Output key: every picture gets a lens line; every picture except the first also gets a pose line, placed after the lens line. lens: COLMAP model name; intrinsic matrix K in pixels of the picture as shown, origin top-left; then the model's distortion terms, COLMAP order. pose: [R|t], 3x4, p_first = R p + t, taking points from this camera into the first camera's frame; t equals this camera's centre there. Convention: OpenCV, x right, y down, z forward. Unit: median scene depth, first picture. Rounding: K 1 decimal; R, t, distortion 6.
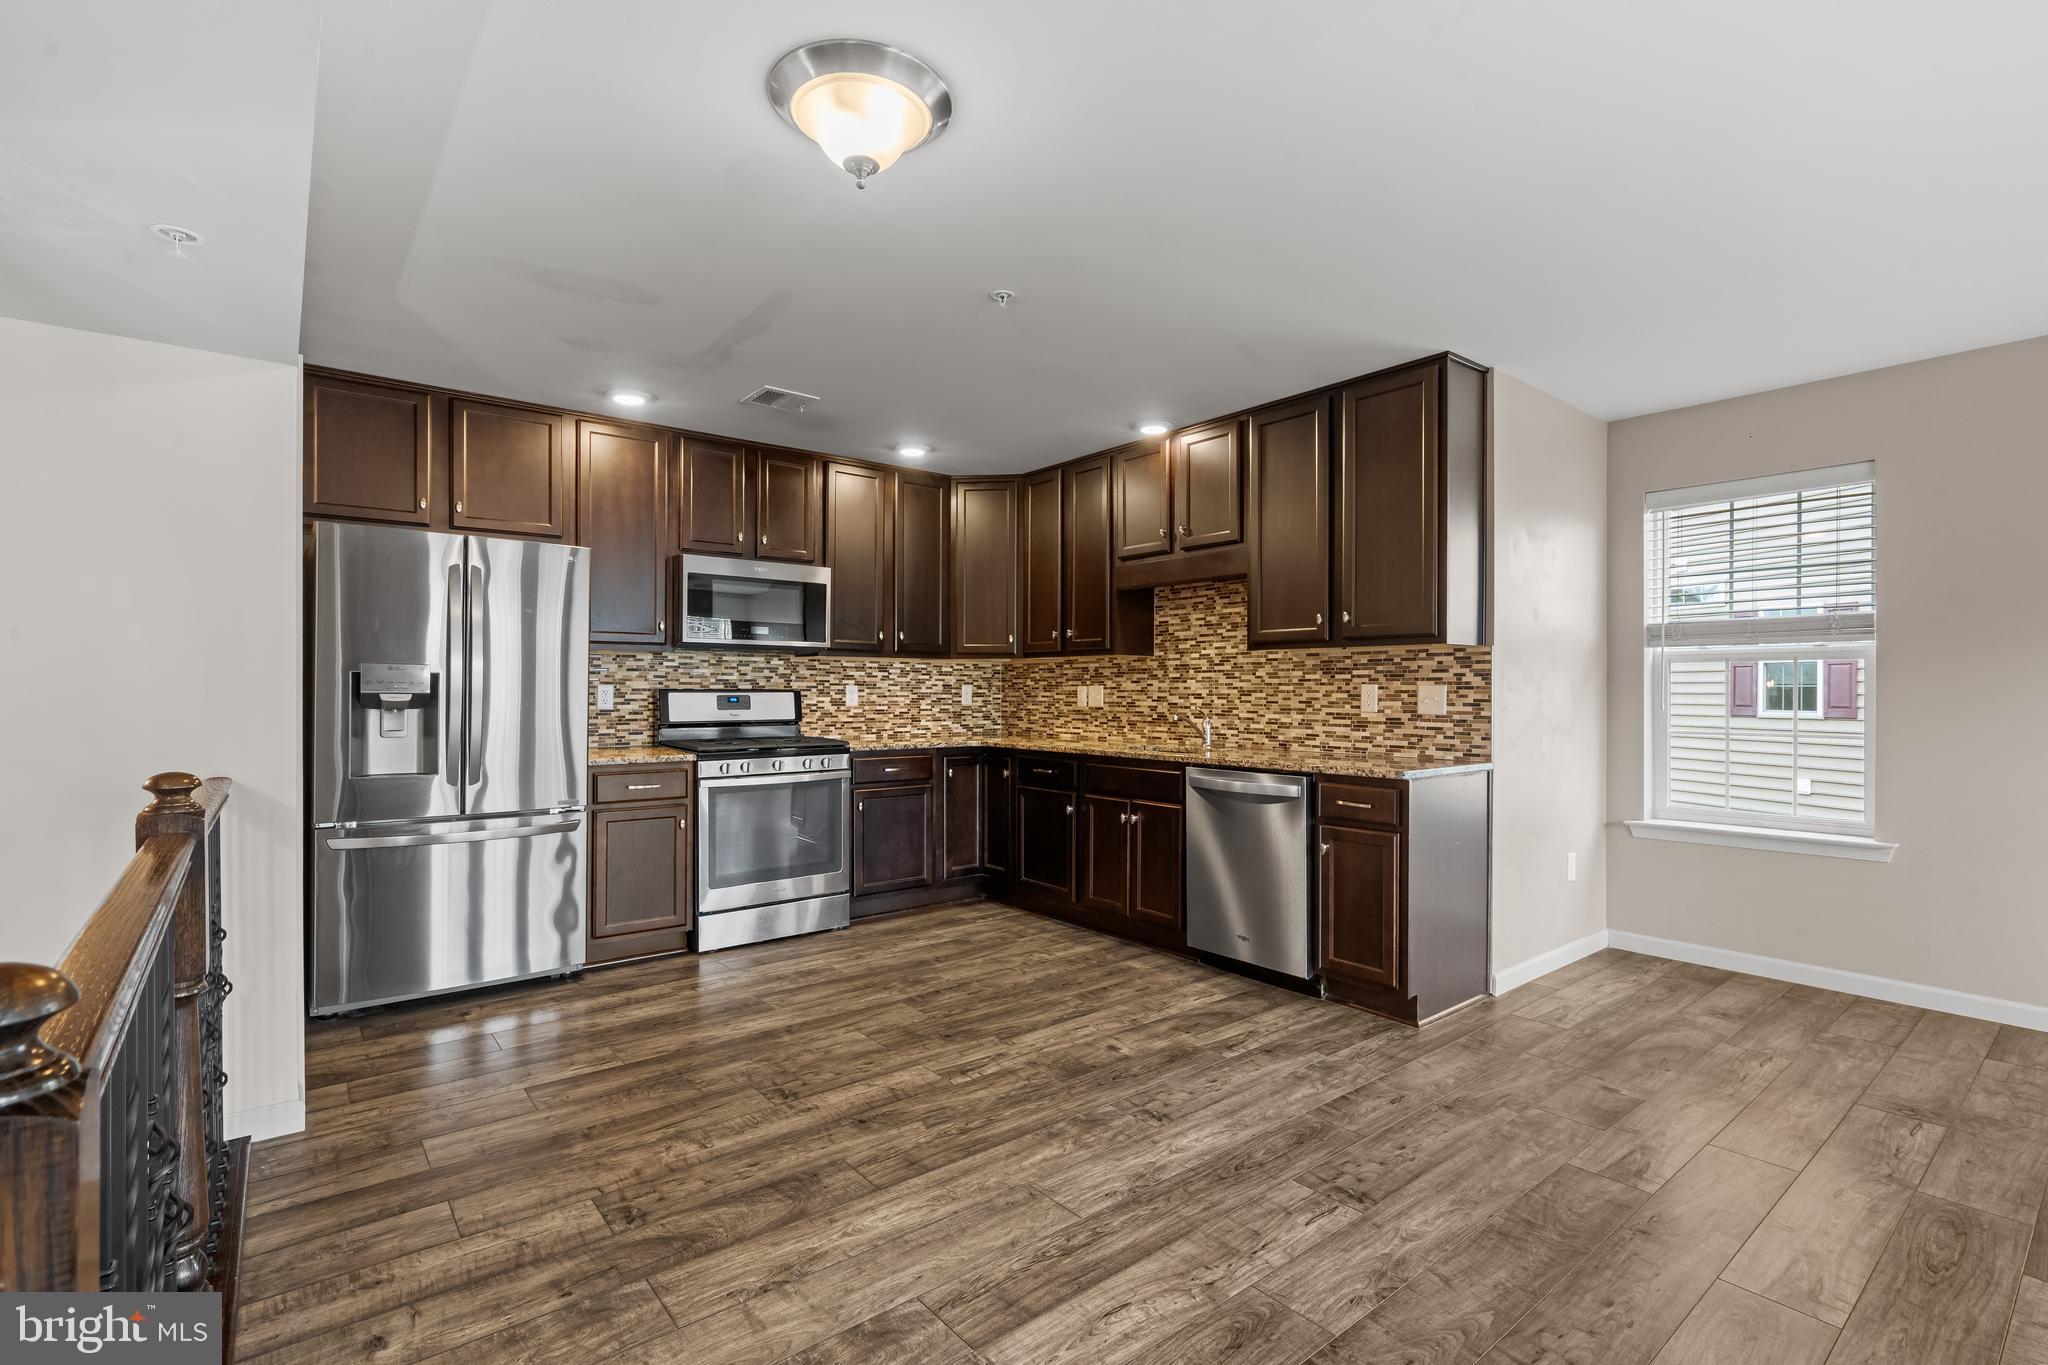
lens RADIAL K [[927.3, 0, 1030.0], [0, 927.3, 694.7], [0, 0, 1]] dist [-0.008145, 0.004871]
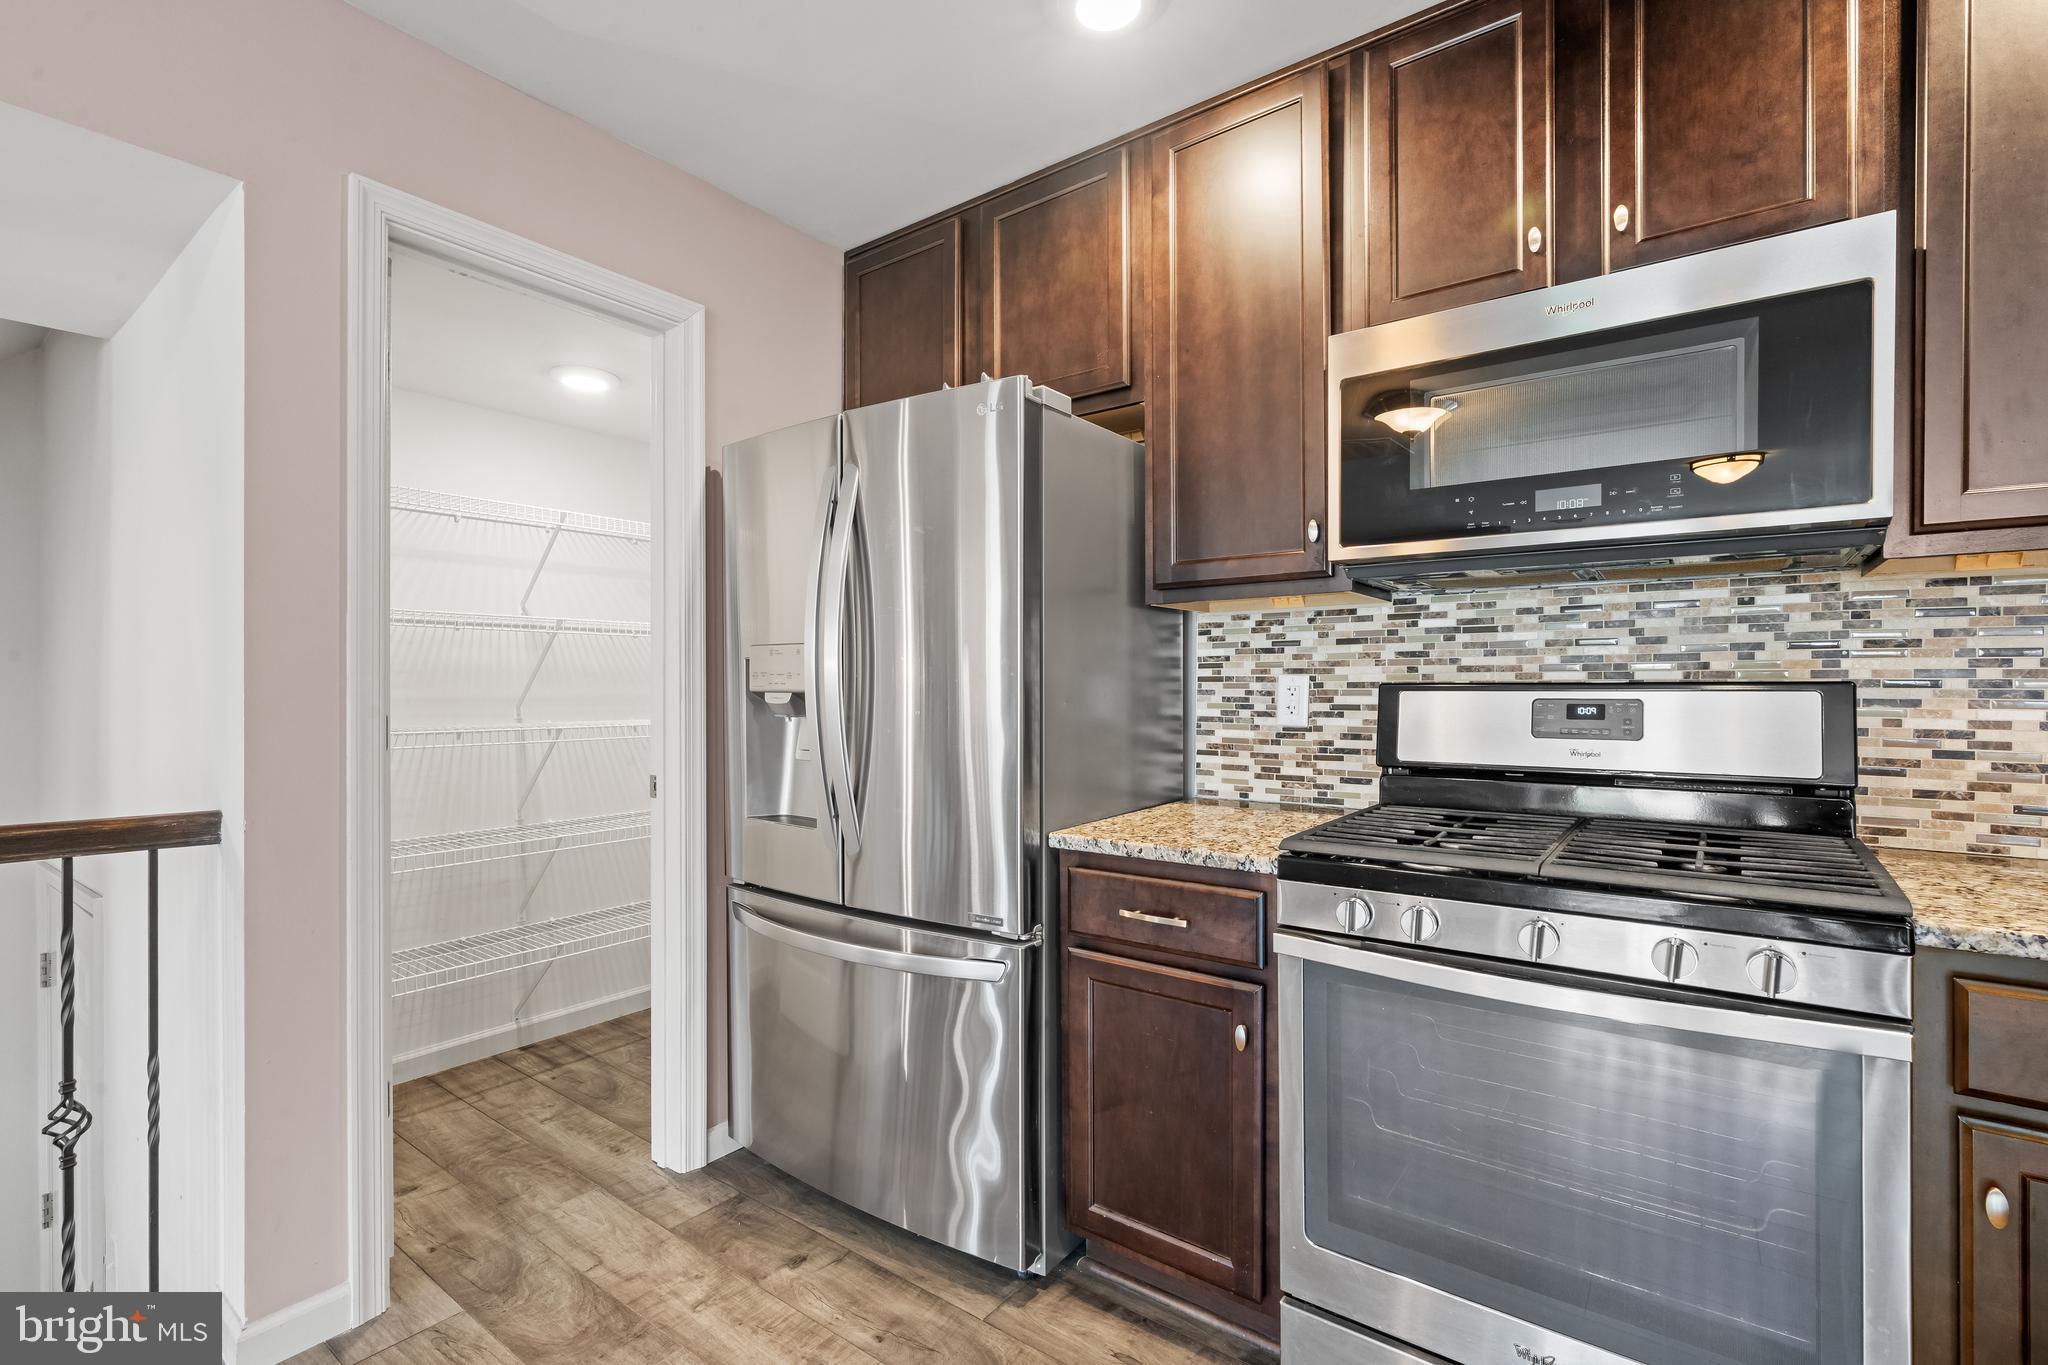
lens RADIAL K [[927.3, 0, 1022.3], [0, 927.3, 691.5], [0, 0, 1]] dist [-0.008145, 0.004871]
pose [[0.236739, 0.002055, -0.971571, -0.026202], [-0.002685, 0.999995, 0.001461, -0.002696], [0.971570, 0.002263, 0.236743, 0.812216]]
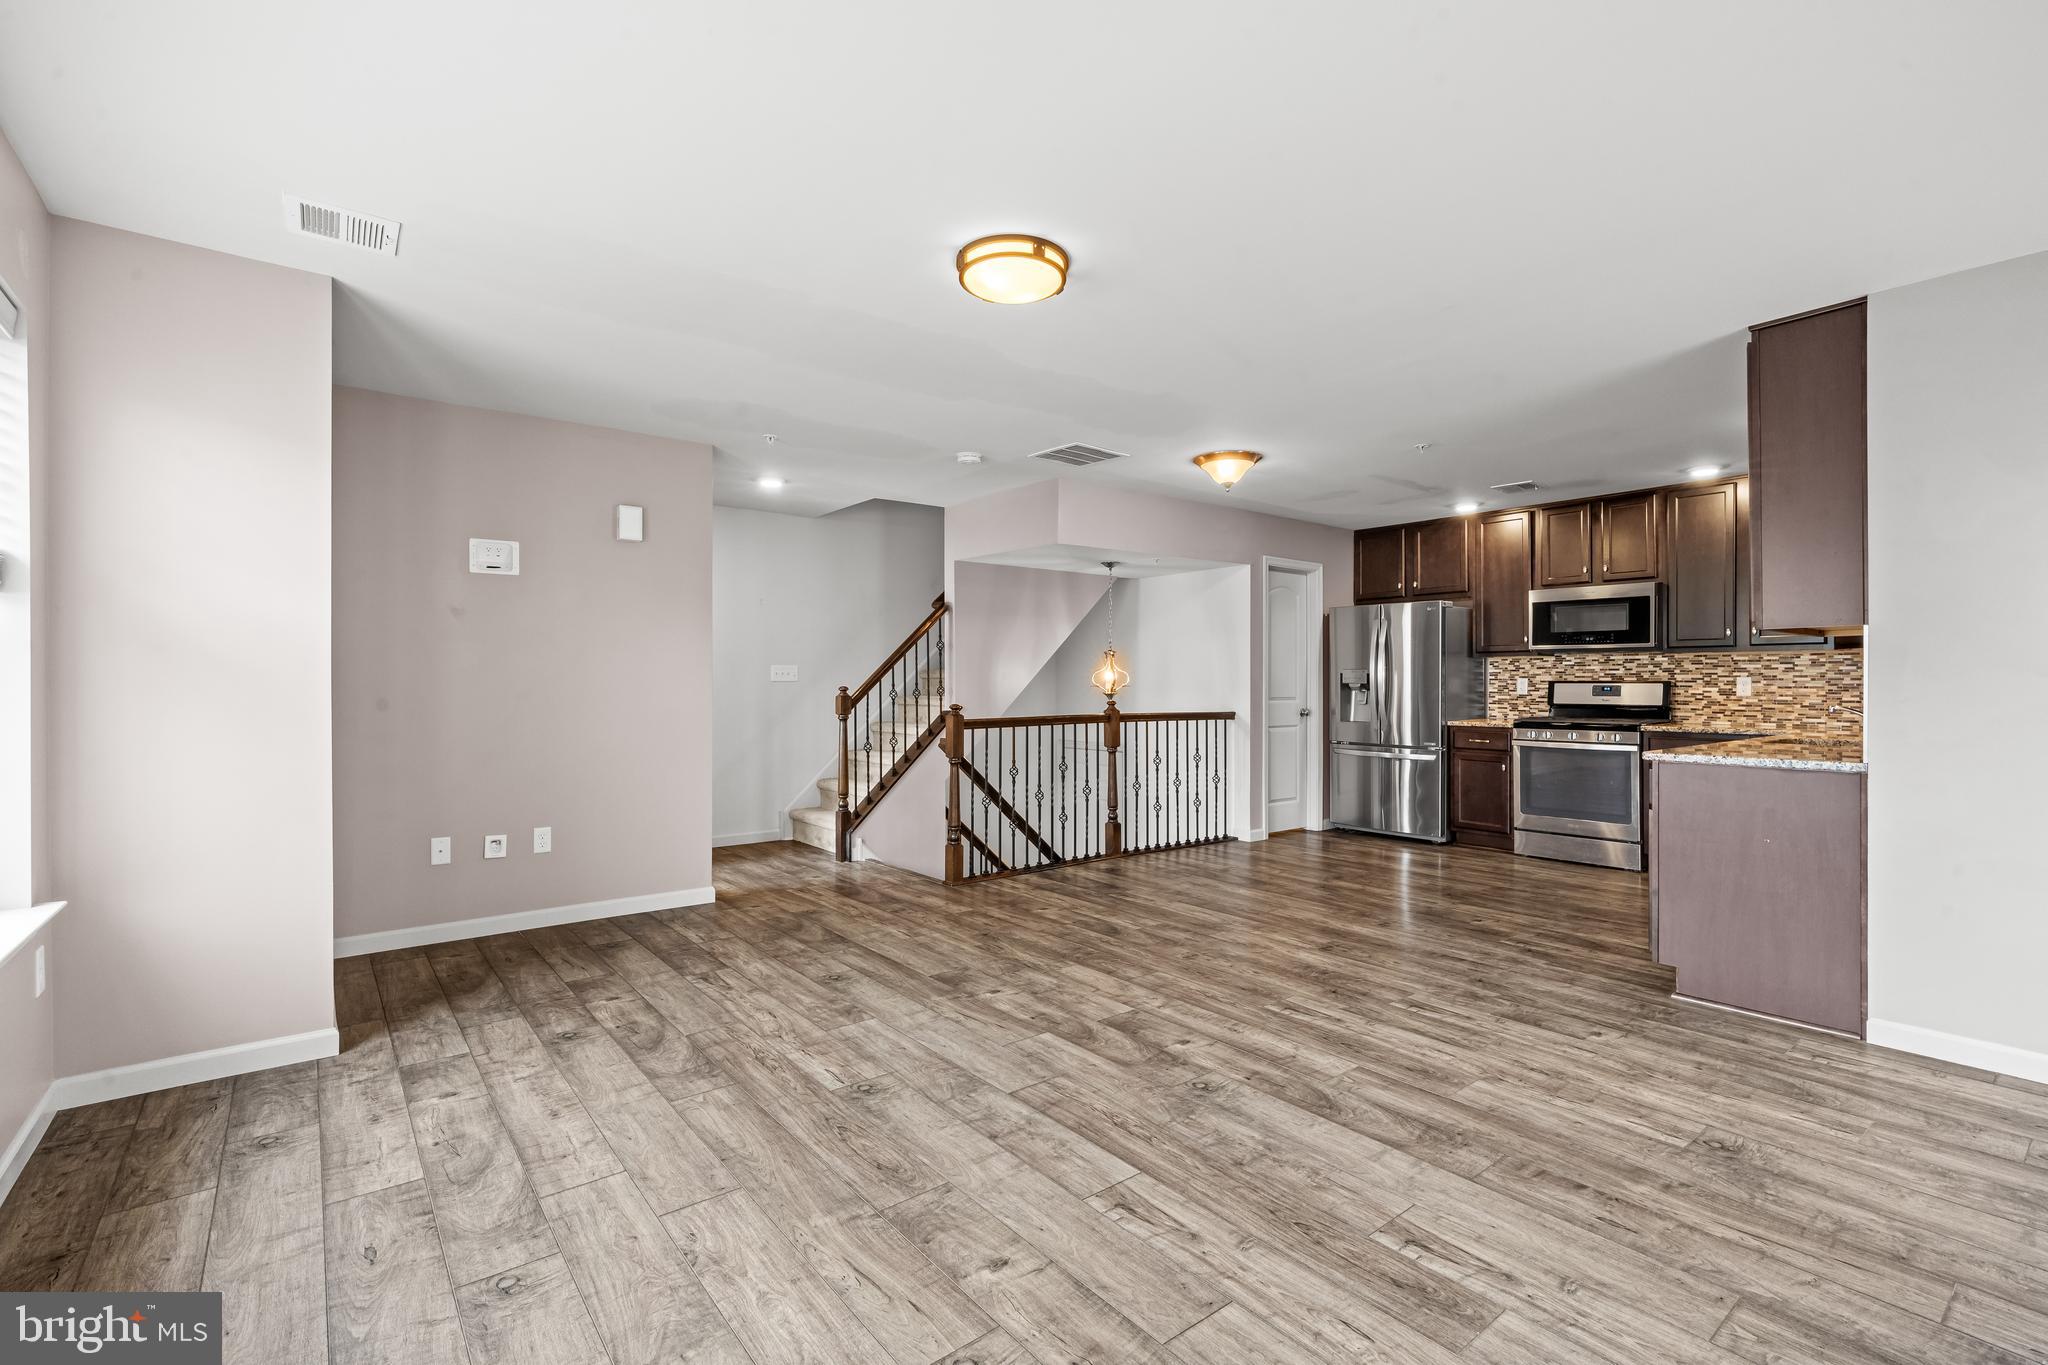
lens RADIAL K [[927.3, 0, 1029.4], [0, 927.3, 683.6], [0, 0, 1]] dist [-0.008145, 0.004871]
pose [[-0.007944, -0.003731, -0.999961, 1.165076], [-0.005476, 0.999978, -0.003687, 0.008340], [0.999953, 0.005447, -0.007965, 0.215501]]
